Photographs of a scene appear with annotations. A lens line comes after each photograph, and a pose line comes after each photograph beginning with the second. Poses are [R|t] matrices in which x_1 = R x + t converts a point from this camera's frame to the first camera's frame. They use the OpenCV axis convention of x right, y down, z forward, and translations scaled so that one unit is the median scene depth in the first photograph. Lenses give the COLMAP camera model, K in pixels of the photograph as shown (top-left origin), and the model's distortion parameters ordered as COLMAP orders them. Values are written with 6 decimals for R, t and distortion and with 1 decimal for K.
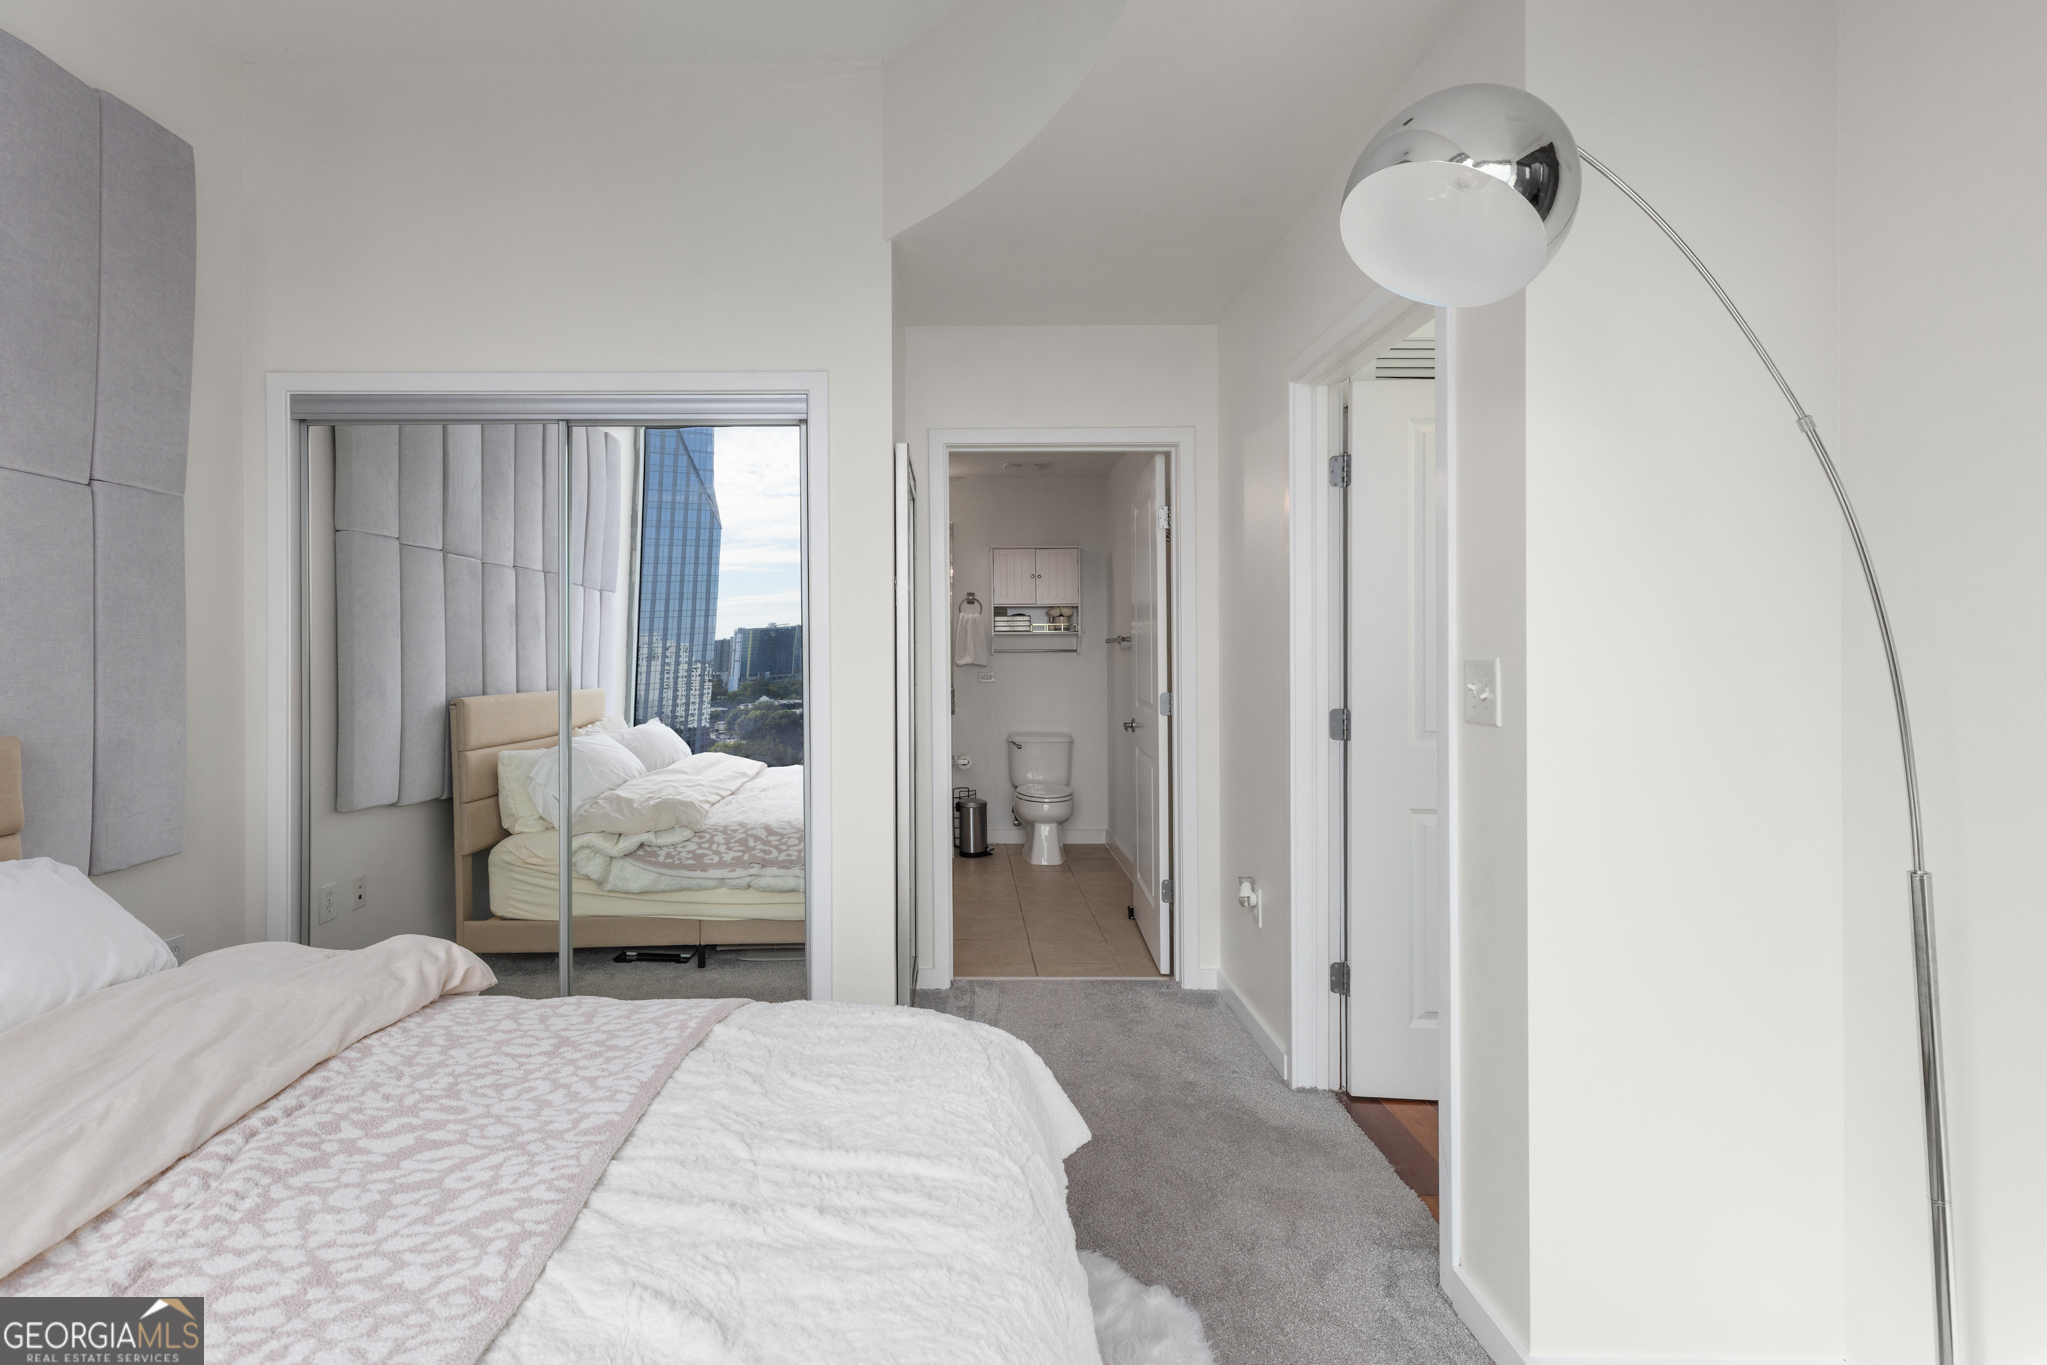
lens RADIAL K [[989.9, 0, 1010.8], [0, 989.9, 661.2], [0, 0, 1]] dist [0.005021, -0.000167]
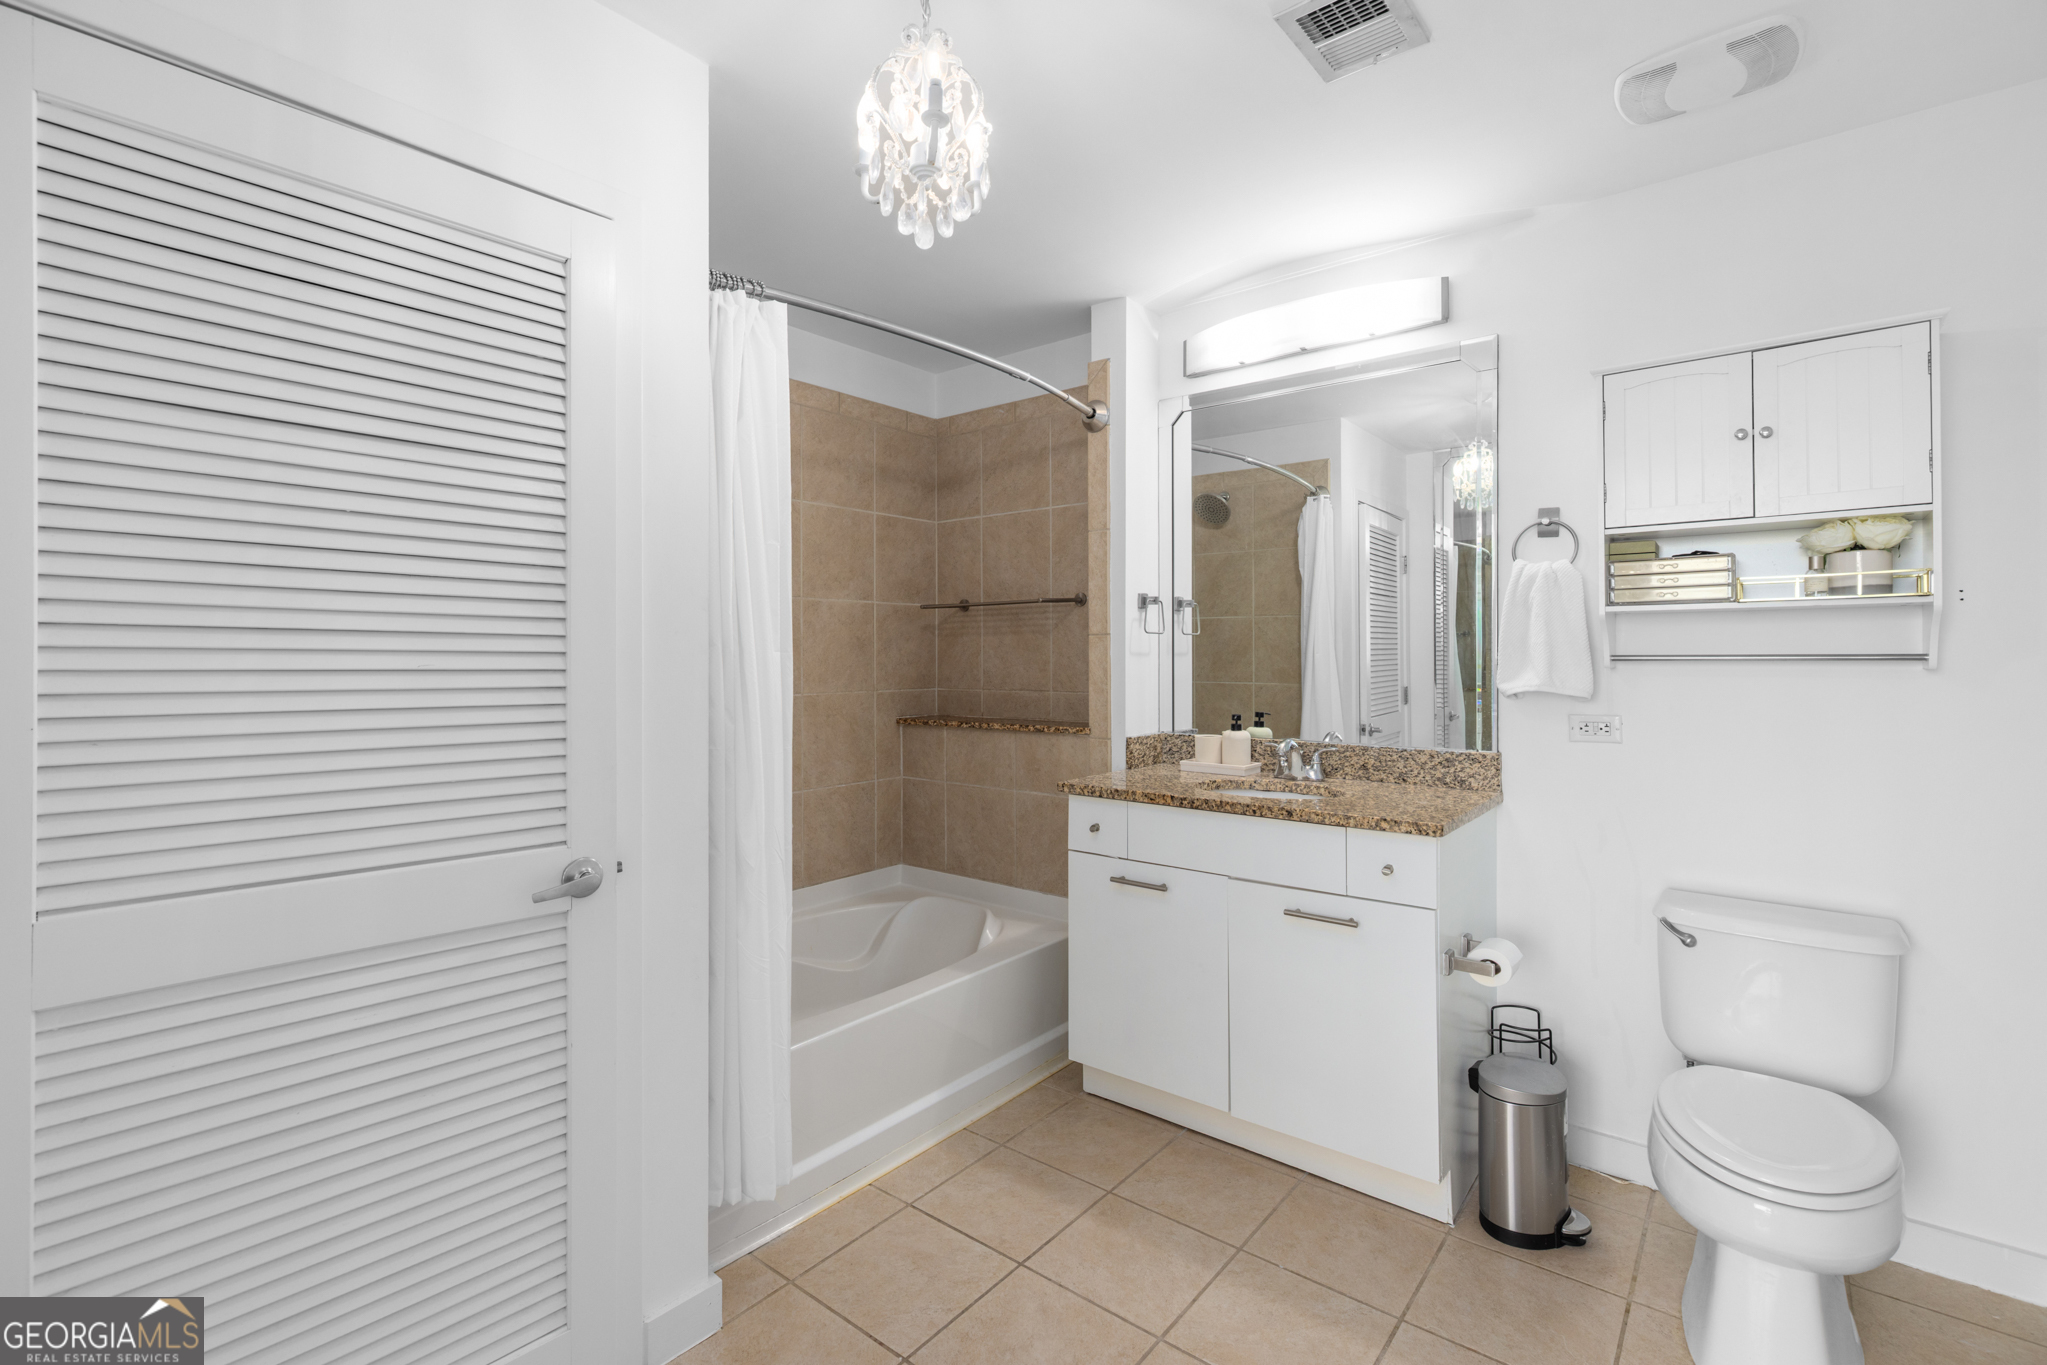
lens RADIAL K [[989.9, 0, 978.1], [0, 989.9, 663.0], [0, 0, 1]] dist [0.005021, -0.000167]
pose [[0.755467, -0.000834, -0.655186, 0.047605], [0.003049, 0.999993, 0.002242, -0.010390], [0.655180, -0.003692, 0.755464, 0.585298]]
